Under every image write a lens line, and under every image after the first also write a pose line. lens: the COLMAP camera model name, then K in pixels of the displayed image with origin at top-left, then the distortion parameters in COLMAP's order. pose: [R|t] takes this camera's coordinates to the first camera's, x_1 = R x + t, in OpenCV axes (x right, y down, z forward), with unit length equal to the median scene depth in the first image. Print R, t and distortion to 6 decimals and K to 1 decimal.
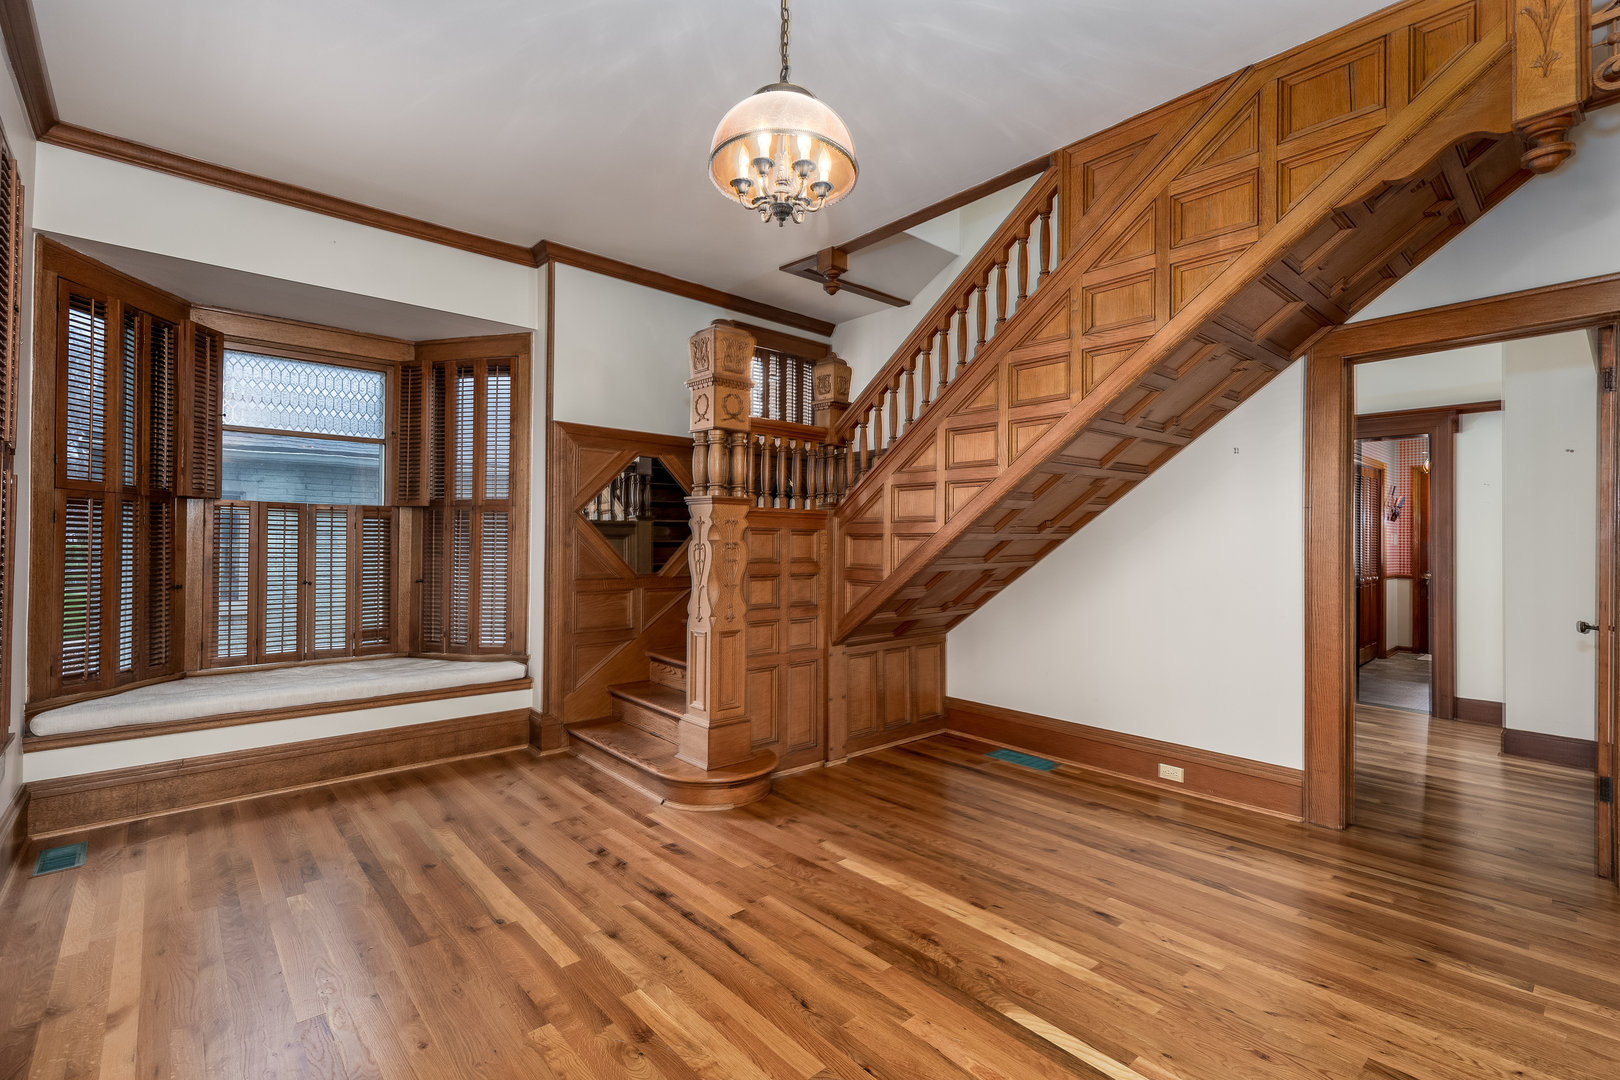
lens RADIAL K [[731.1, 0, 850.5], [0, 731.1, 538.2], [0, 0, 1]] dist [0.014594, 0.000280]
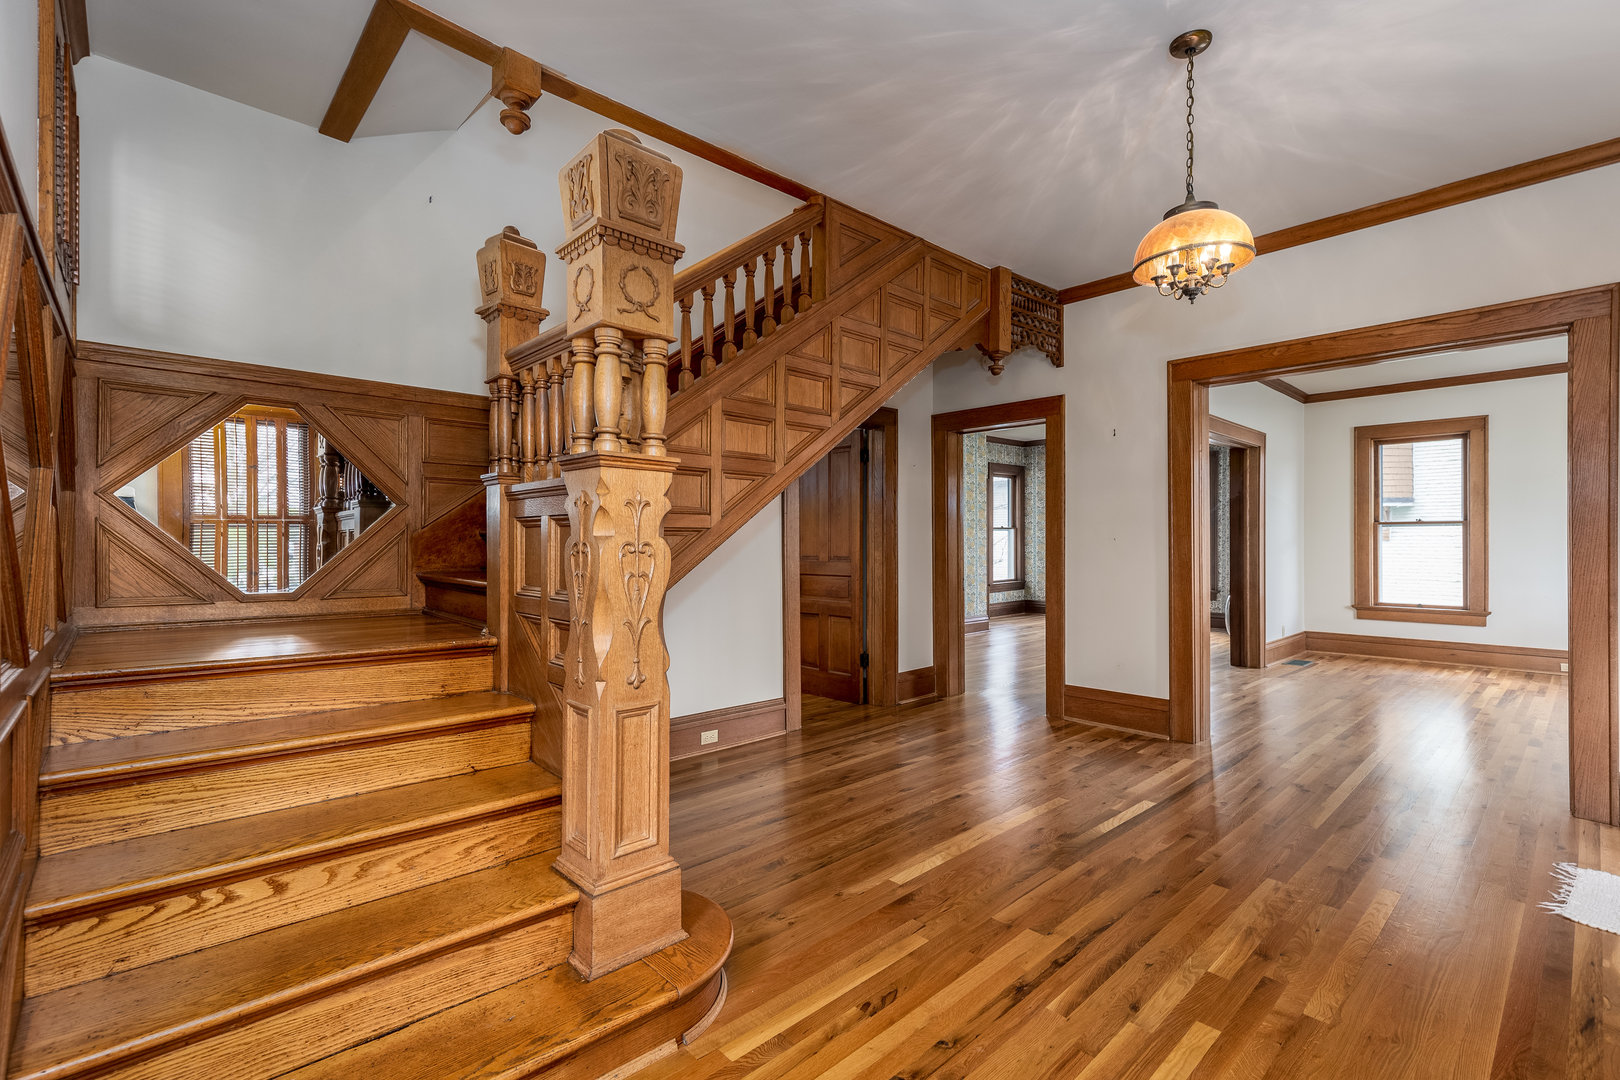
lens RADIAL K [[731.1, 0, 808.9], [0, 731.1, 543.8], [0, 0, 1]] dist [0.014594, 0.000280]
pose [[-0.003446, -0.006656, 0.999972, -0.997594], [-0.012993, 0.999894, 0.006611, 0.007036], [-0.999910, -0.012970, -0.003532, 1.186774]]
